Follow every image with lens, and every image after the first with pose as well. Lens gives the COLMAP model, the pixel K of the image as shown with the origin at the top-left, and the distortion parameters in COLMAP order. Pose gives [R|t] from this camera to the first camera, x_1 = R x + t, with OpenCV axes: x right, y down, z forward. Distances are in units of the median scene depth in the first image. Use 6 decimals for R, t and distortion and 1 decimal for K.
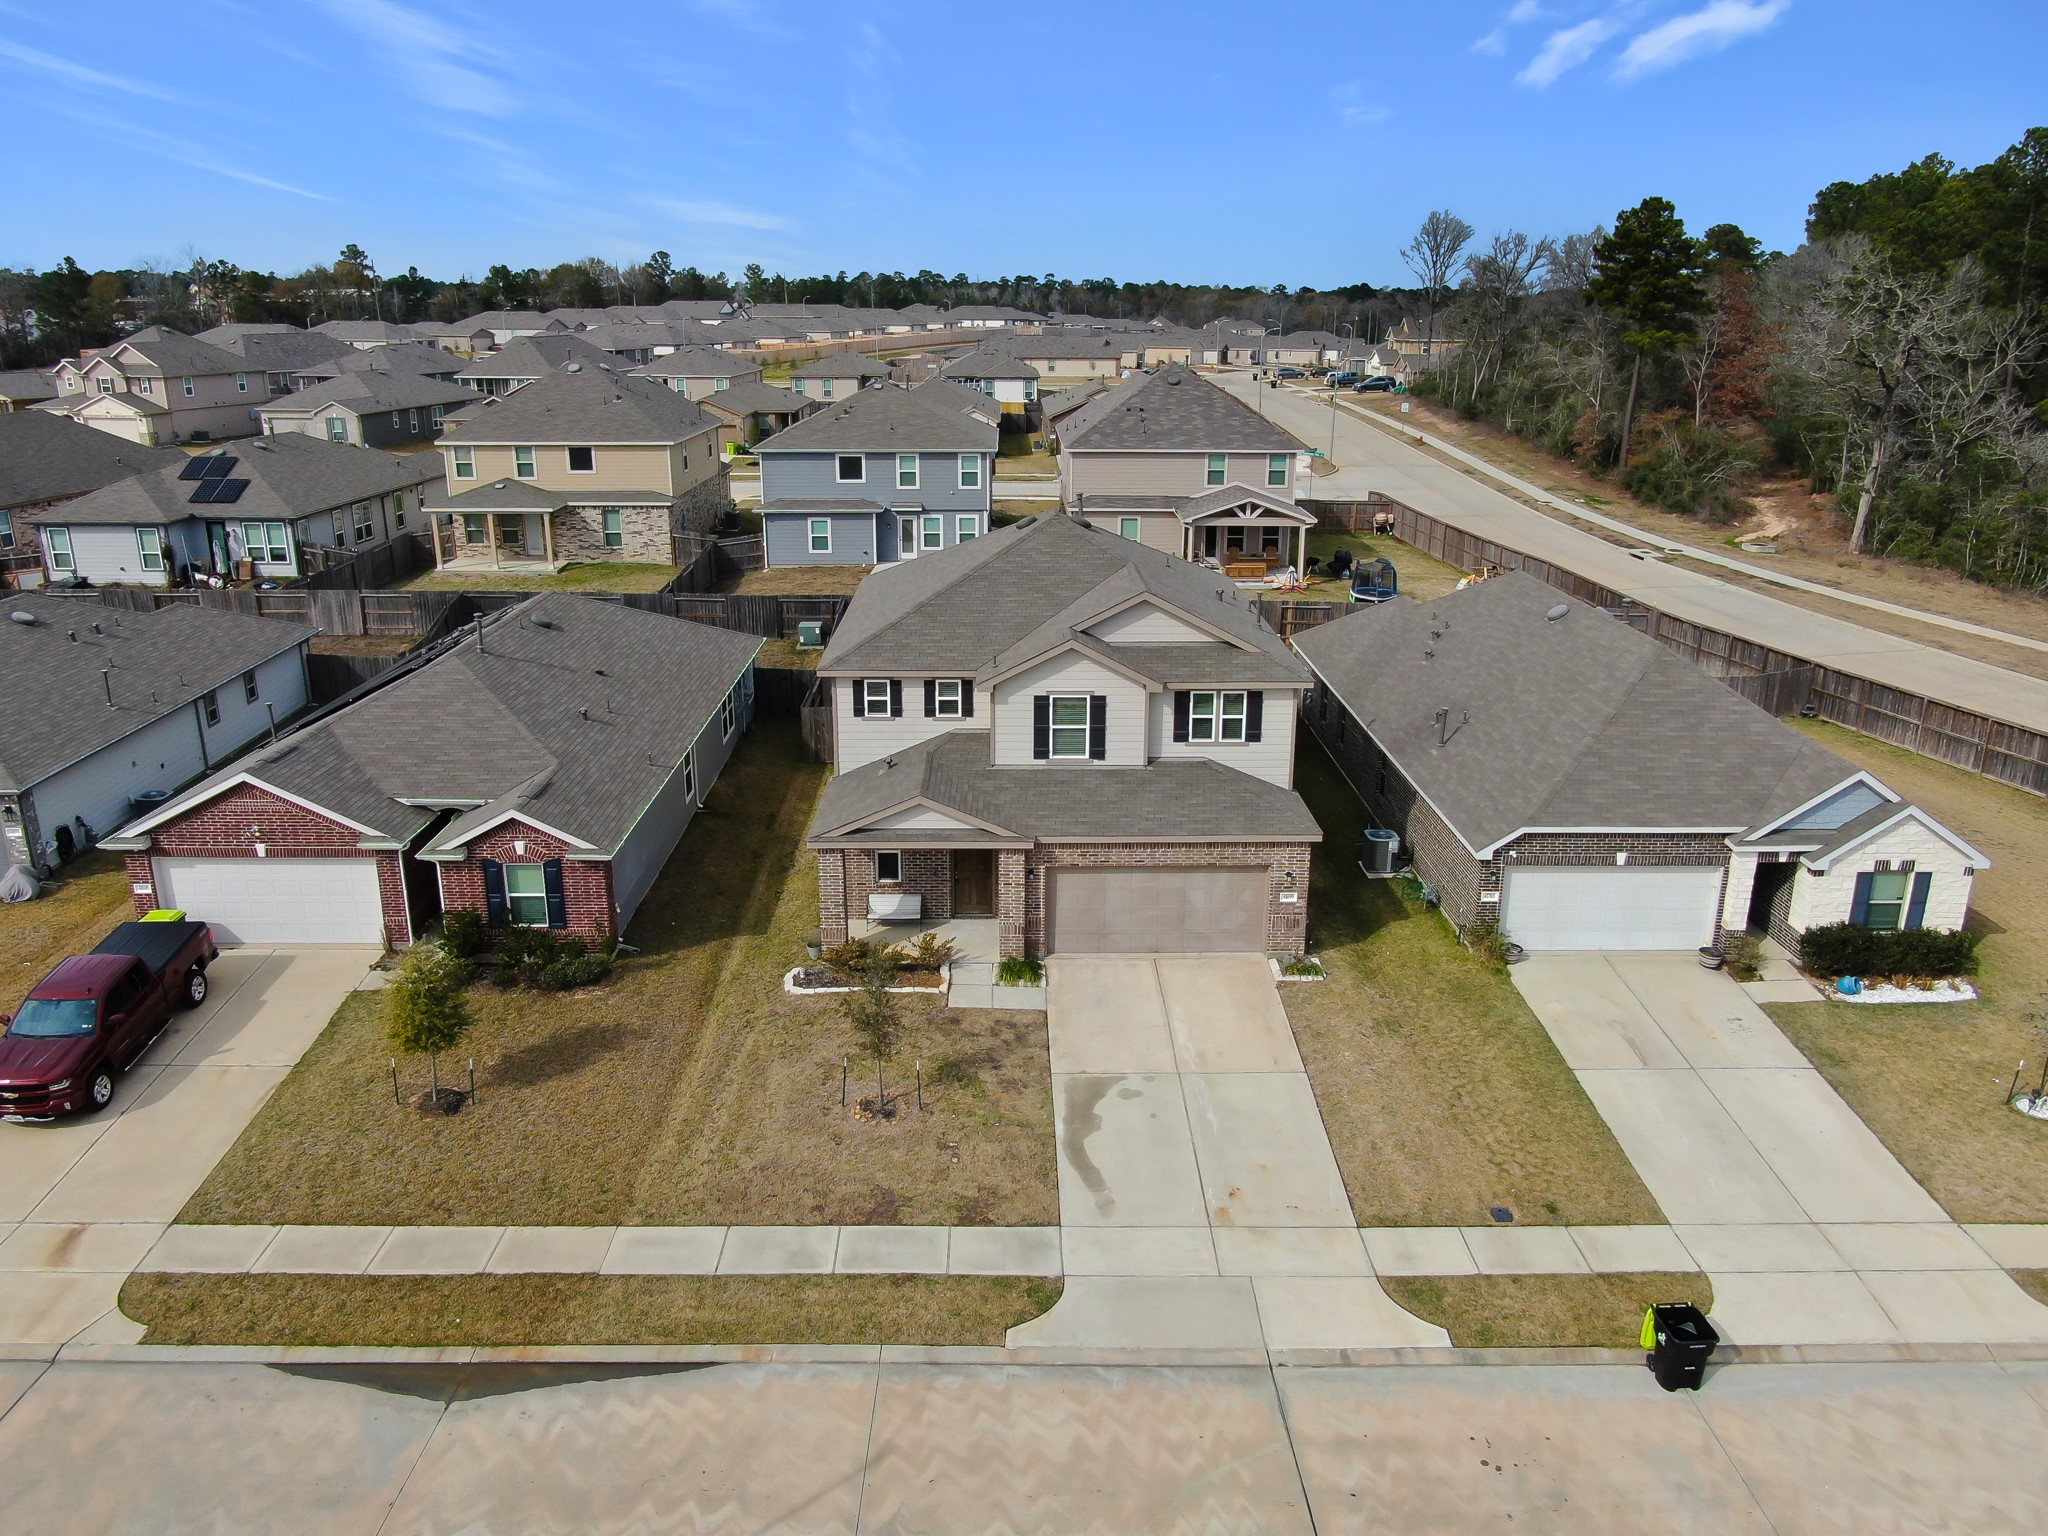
lens RADIAL K [[1467.3, 0, 1024.0], [0, 1467.3, 768.0], [0, 0, 1]] dist [-0.015628, 0.001940]
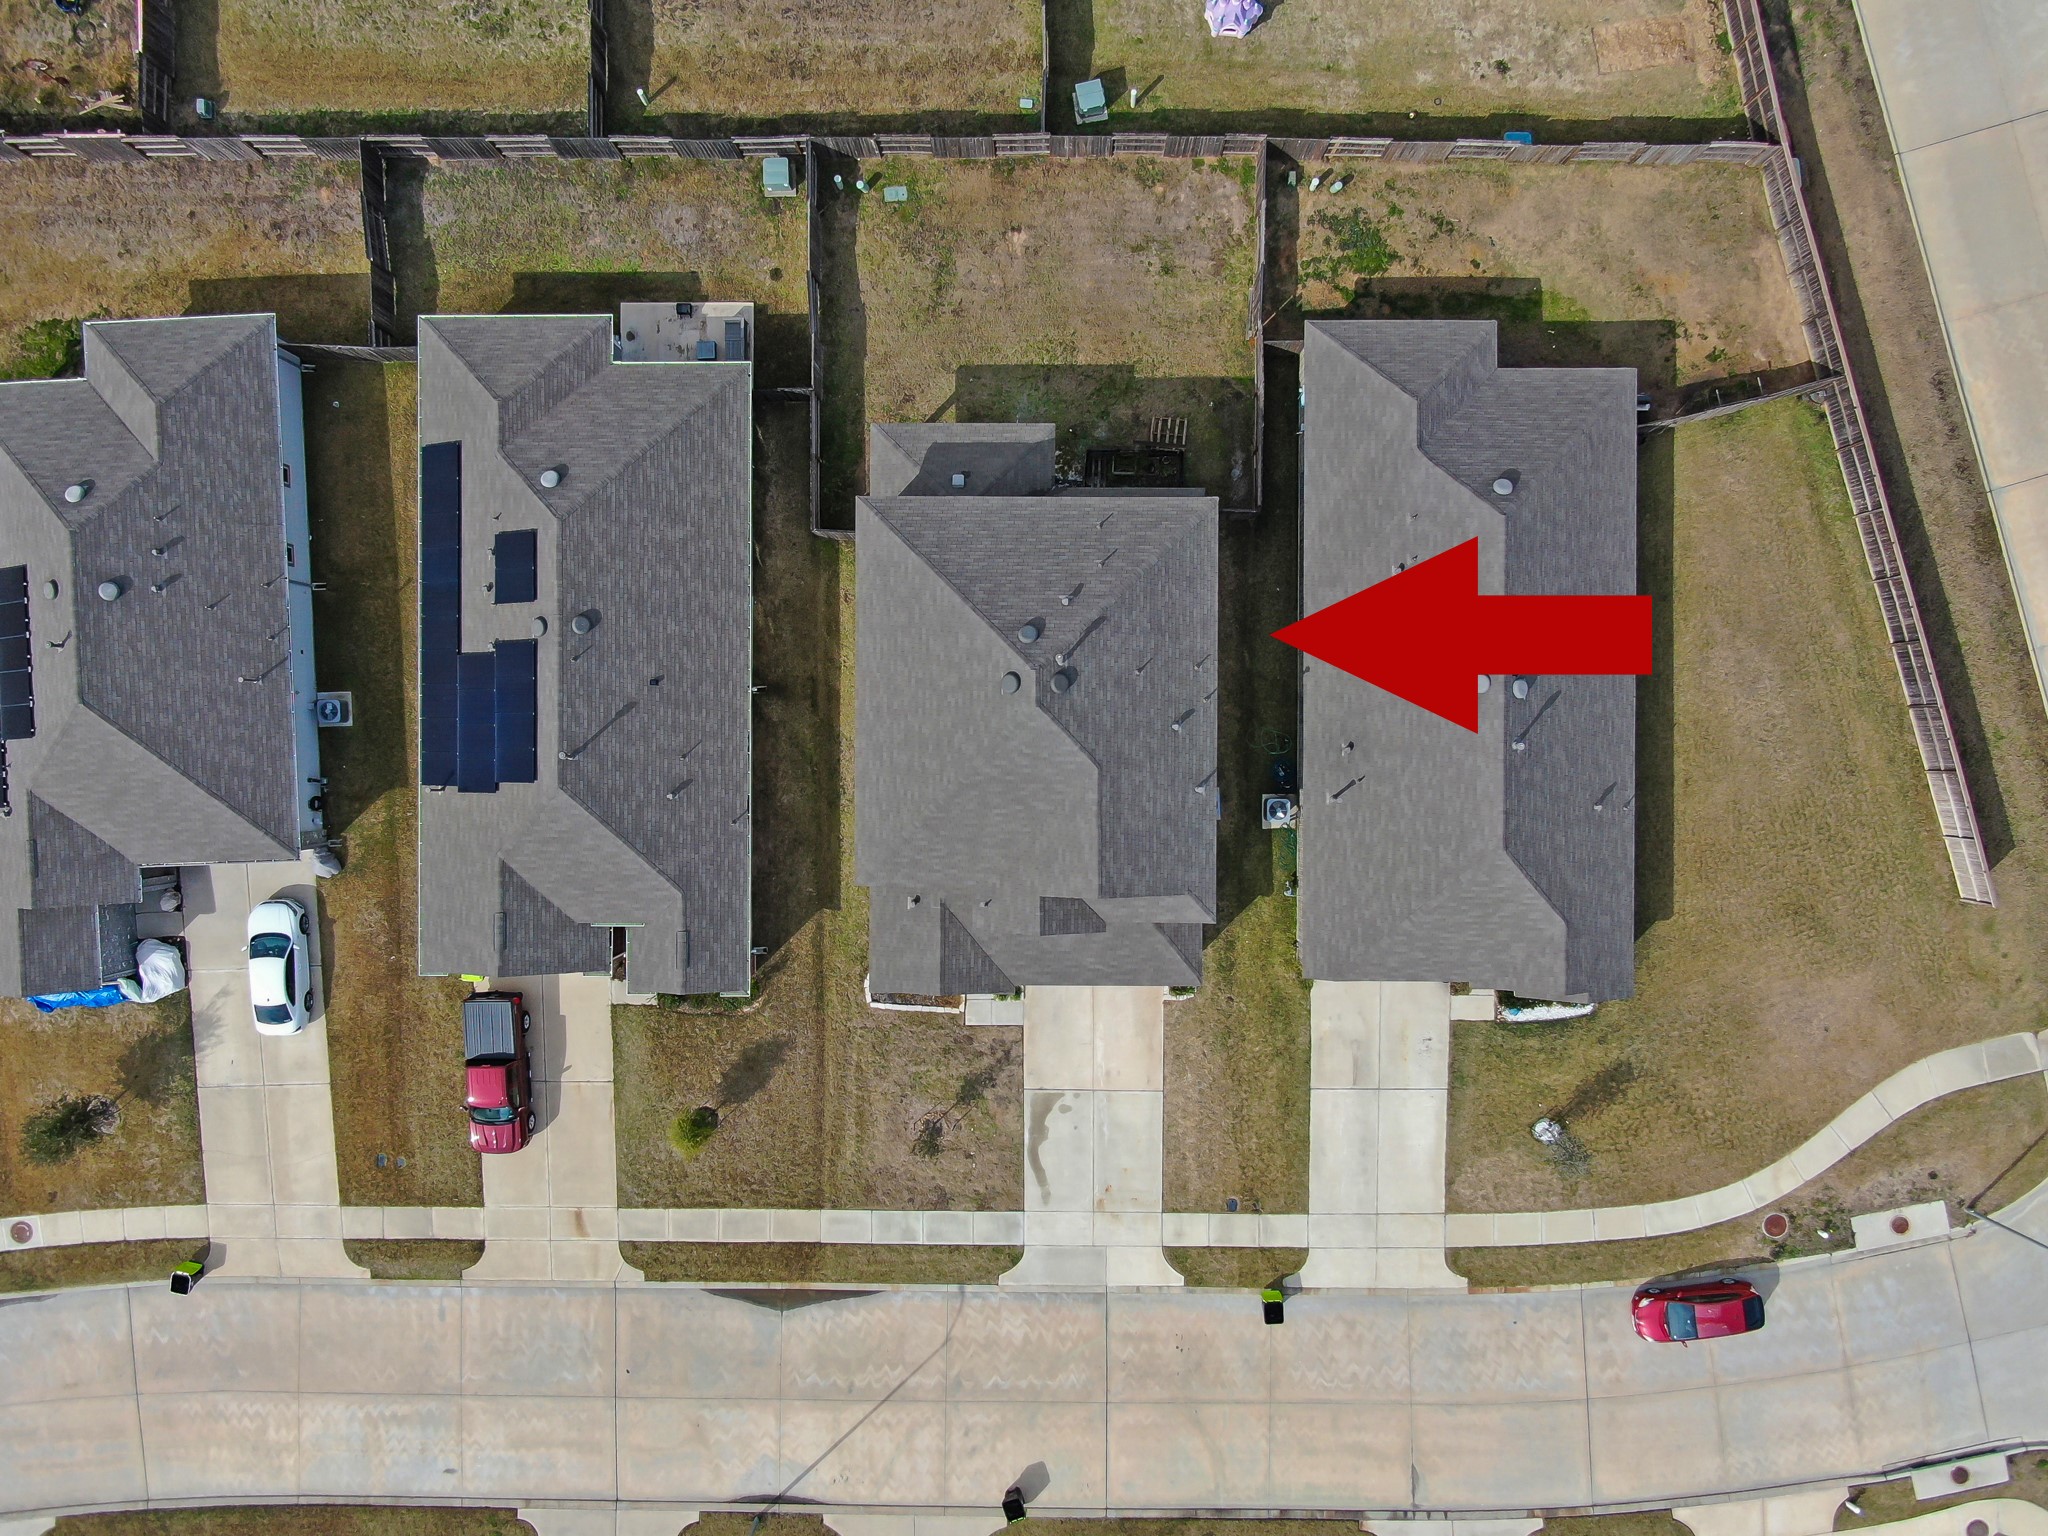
lens RADIAL K [[1449.7, 0, 993.9], [0, 1449.7, 764.3], [0, 0, 1]] dist [-0.025537, 0.000151]
pose [[0.999619, 0.014779, -0.023290, 0.018593], [0.017915, 0.294184, 0.955581, -1.765703], [0.020975, -0.955634, 0.293808, 0.919796]]
